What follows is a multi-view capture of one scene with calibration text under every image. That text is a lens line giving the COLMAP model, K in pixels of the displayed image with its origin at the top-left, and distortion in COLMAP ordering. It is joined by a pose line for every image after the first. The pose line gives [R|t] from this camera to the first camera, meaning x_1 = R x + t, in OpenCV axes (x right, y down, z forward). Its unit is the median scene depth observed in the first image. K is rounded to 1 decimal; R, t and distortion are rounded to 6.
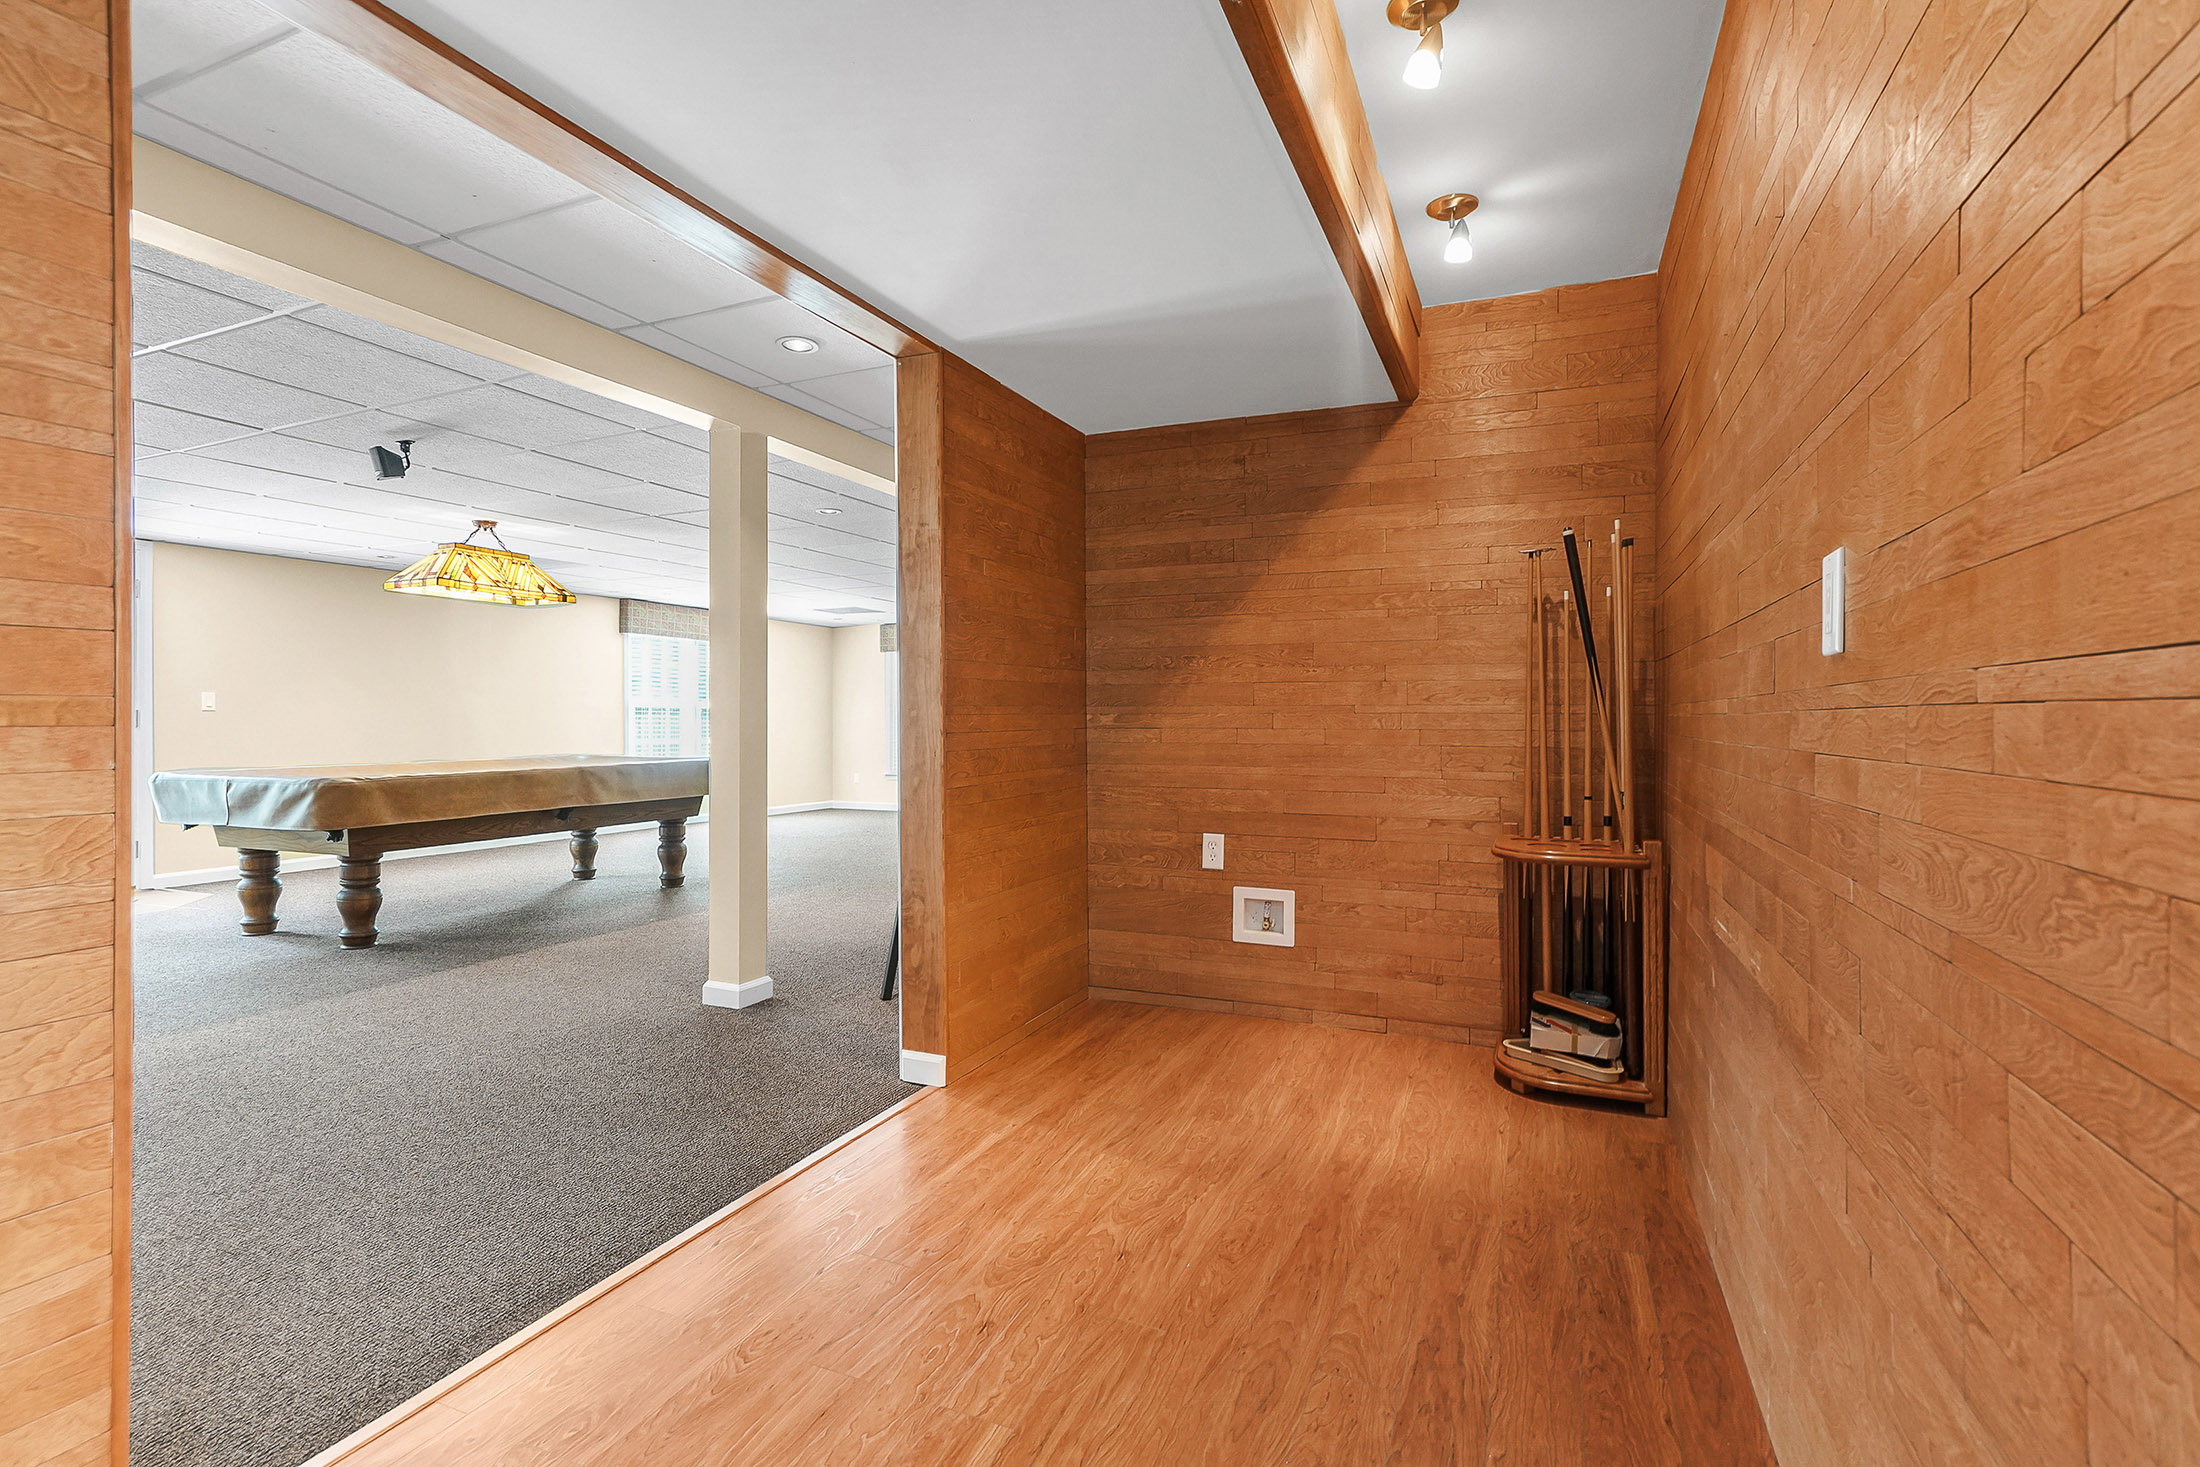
lens RADIAL K [[1019.2, 0, 1099.4], [0, 1019.2, 715.3], [0, 0, 1]] dist [-0.000097, -0.000014]
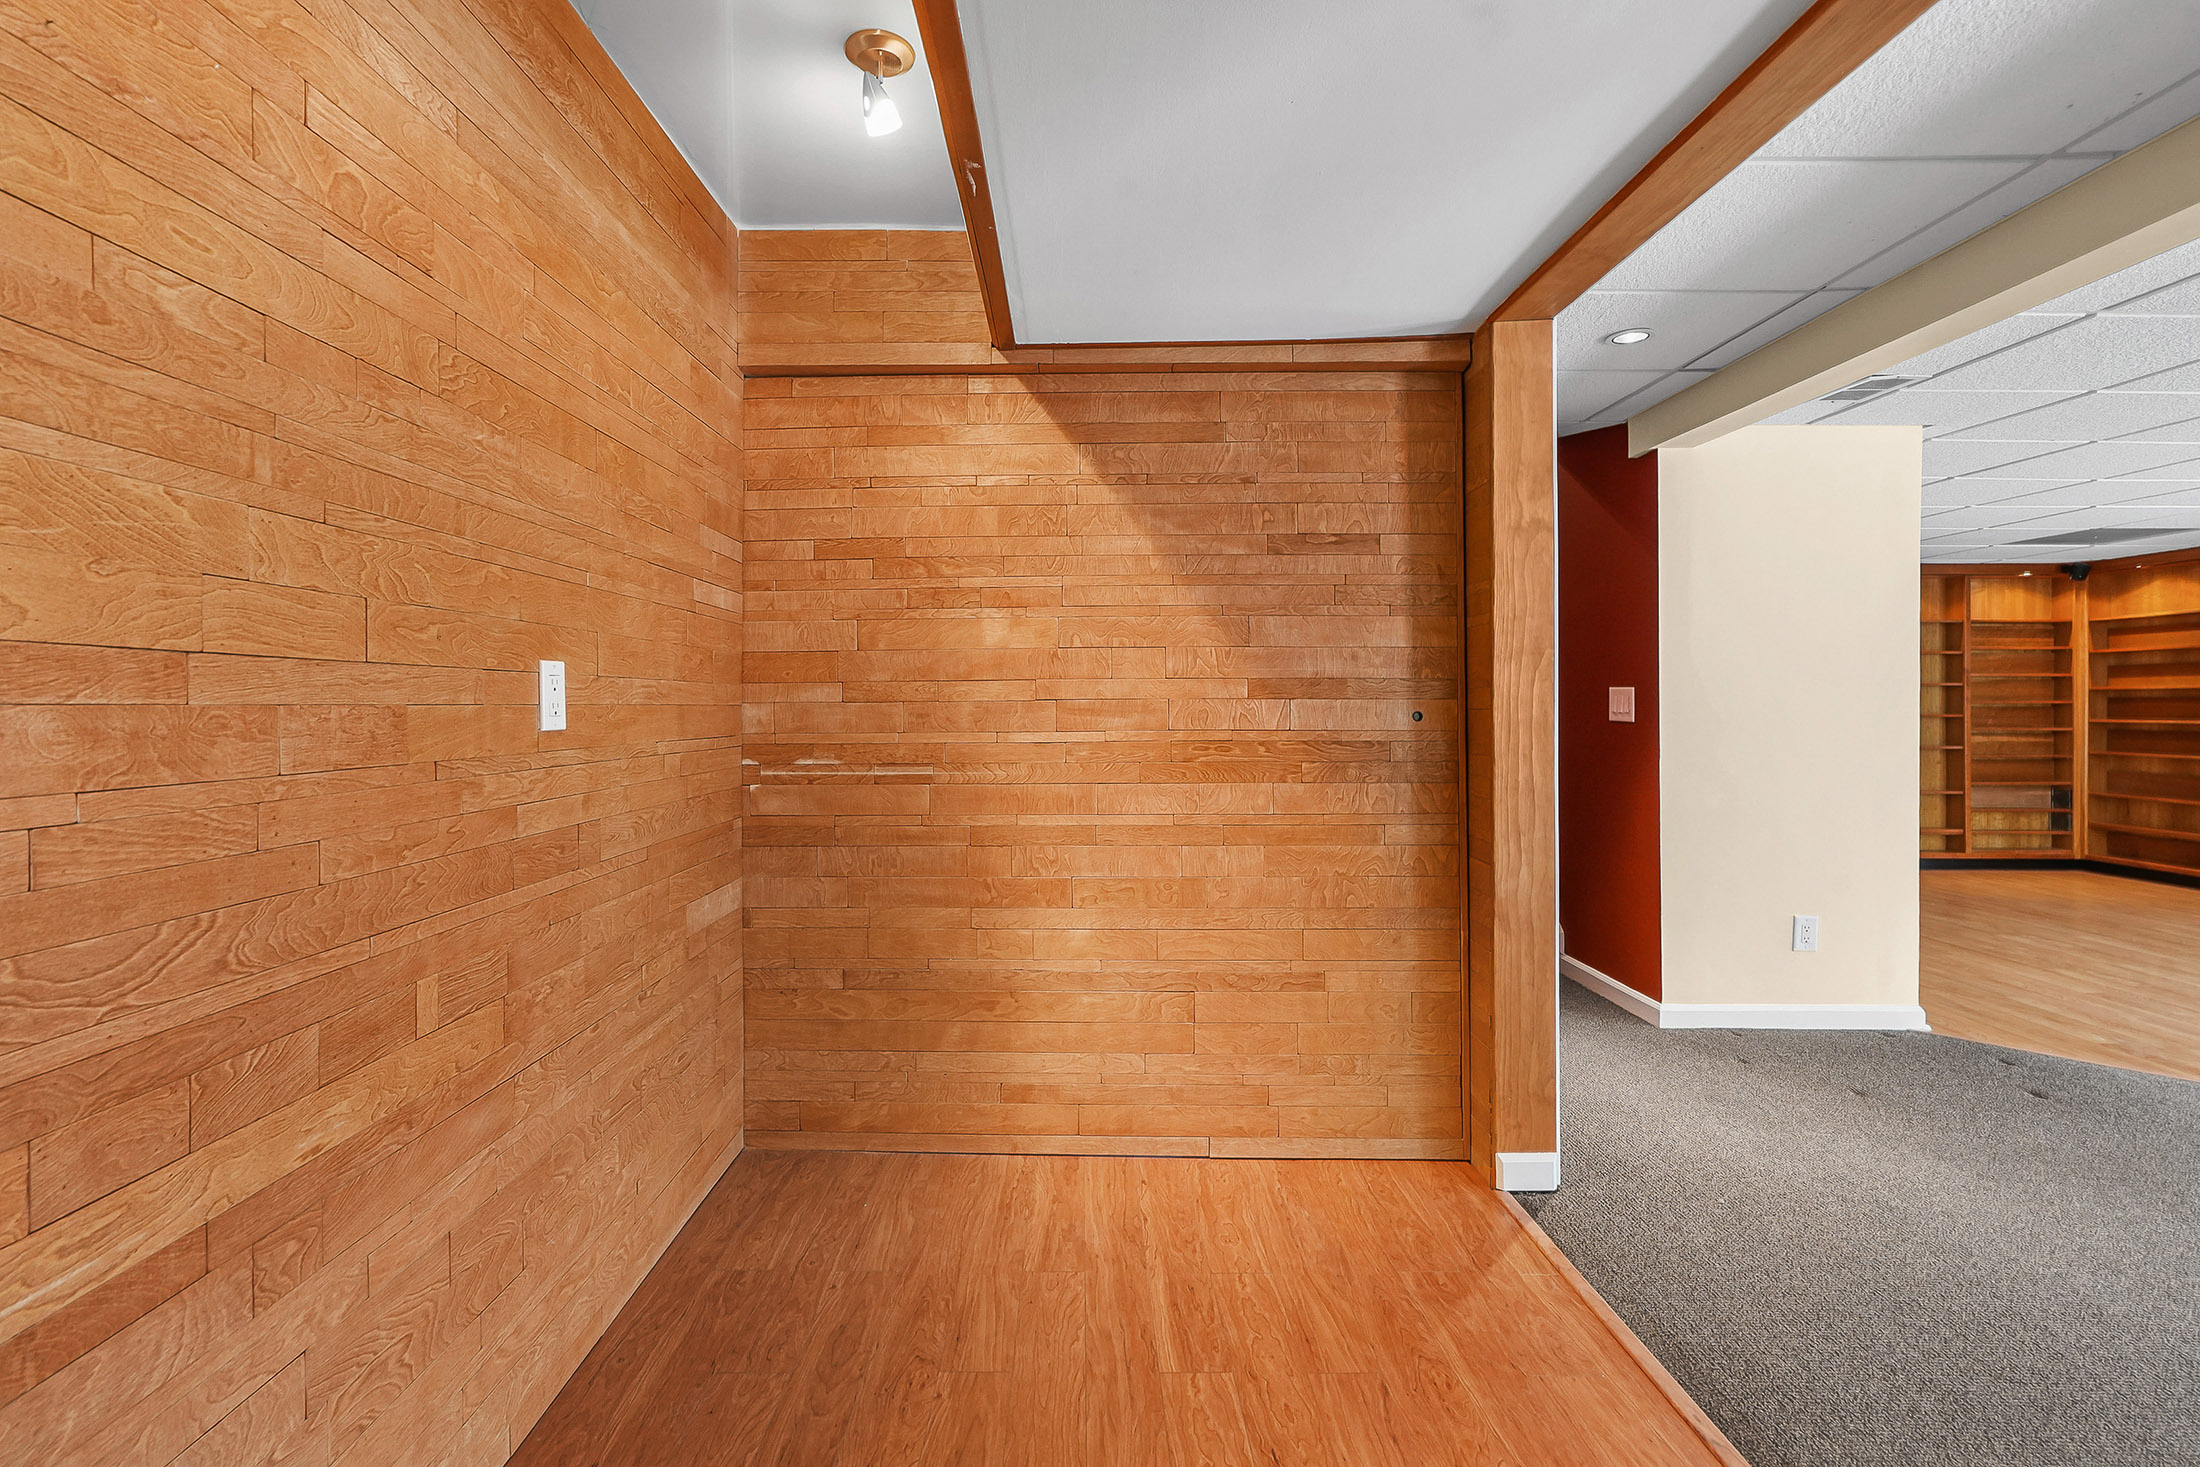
lens RADIAL K [[1019.2, 0, 1093.5], [0, 1019.2, 721.9], [0, 0, 1]] dist [-0.000097, -0.000014]
pose [[-0.915962, 0.007943, -0.401186, 0.454026], [0.001617, 0.999869, 0.016105, -0.073817], [0.401261, 0.014103, -0.915855, 2.042617]]
